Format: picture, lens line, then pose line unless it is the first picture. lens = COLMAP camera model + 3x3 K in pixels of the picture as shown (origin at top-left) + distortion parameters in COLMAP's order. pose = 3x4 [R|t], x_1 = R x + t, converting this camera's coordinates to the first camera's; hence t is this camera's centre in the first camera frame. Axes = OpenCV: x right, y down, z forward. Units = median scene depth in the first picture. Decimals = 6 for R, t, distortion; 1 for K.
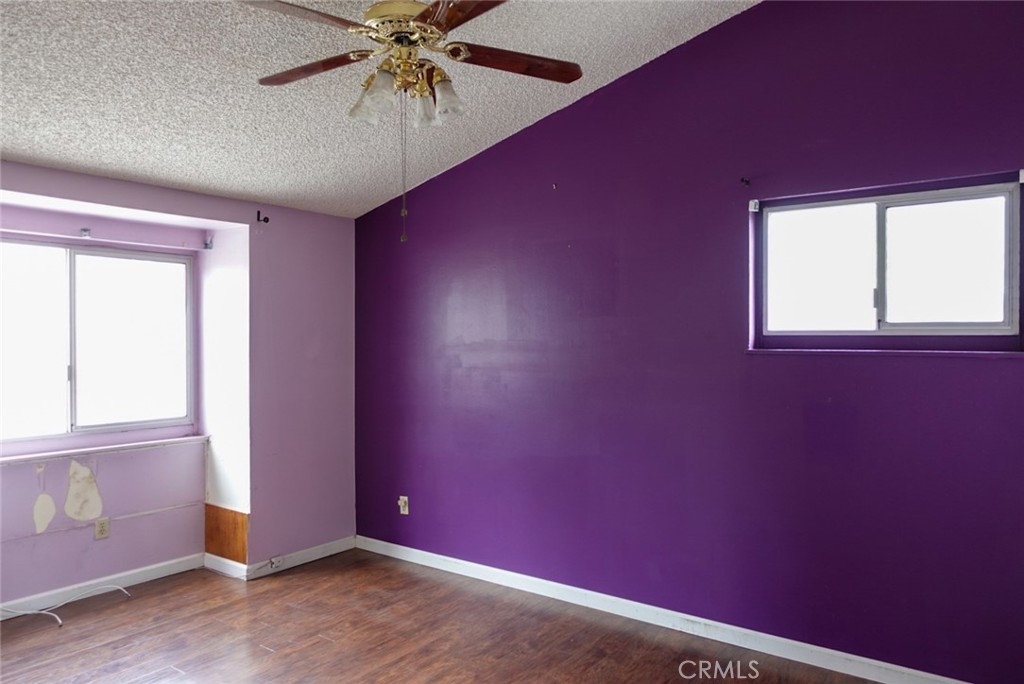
lens RADIAL K [[715.8, 0, 508.4], [0, 715.8, 345.8], [0, 0, 1]] dist [-0.001166, 0.007135]
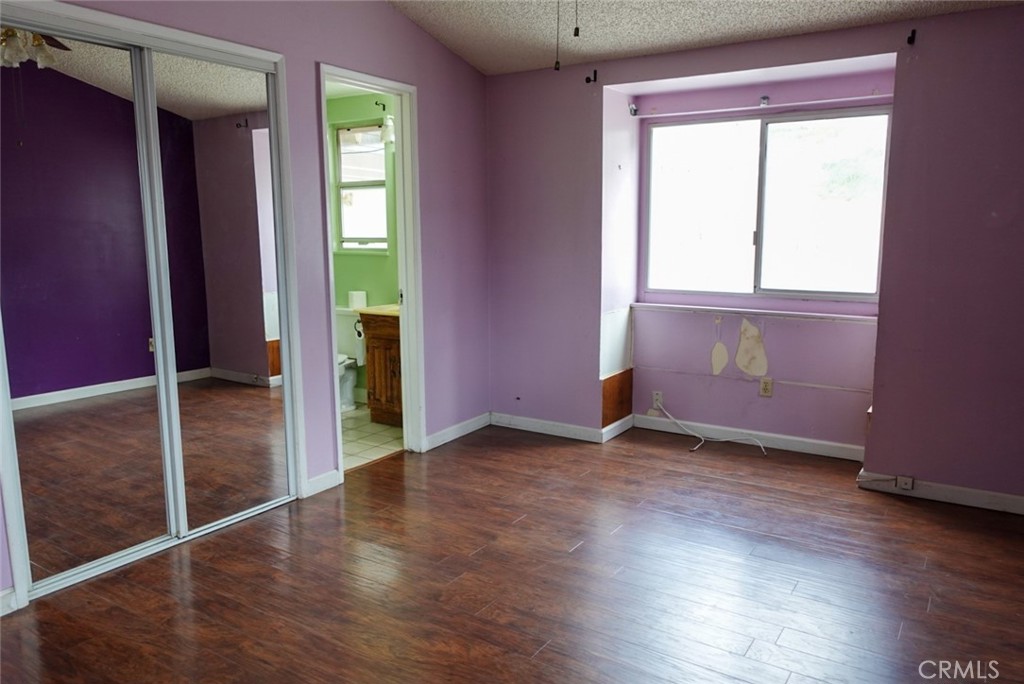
lens RADIAL K [[715.8, 0, 509.0], [0, 715.8, 336.5], [0, 0, 1]] dist [-0.001166, 0.007135]
pose [[0.096510, 0.150277, -0.983922, 0.436331], [-0.009855, 0.988632, 0.150029, 0.026447], [0.995283, -0.004783, 0.096894, 0.530257]]
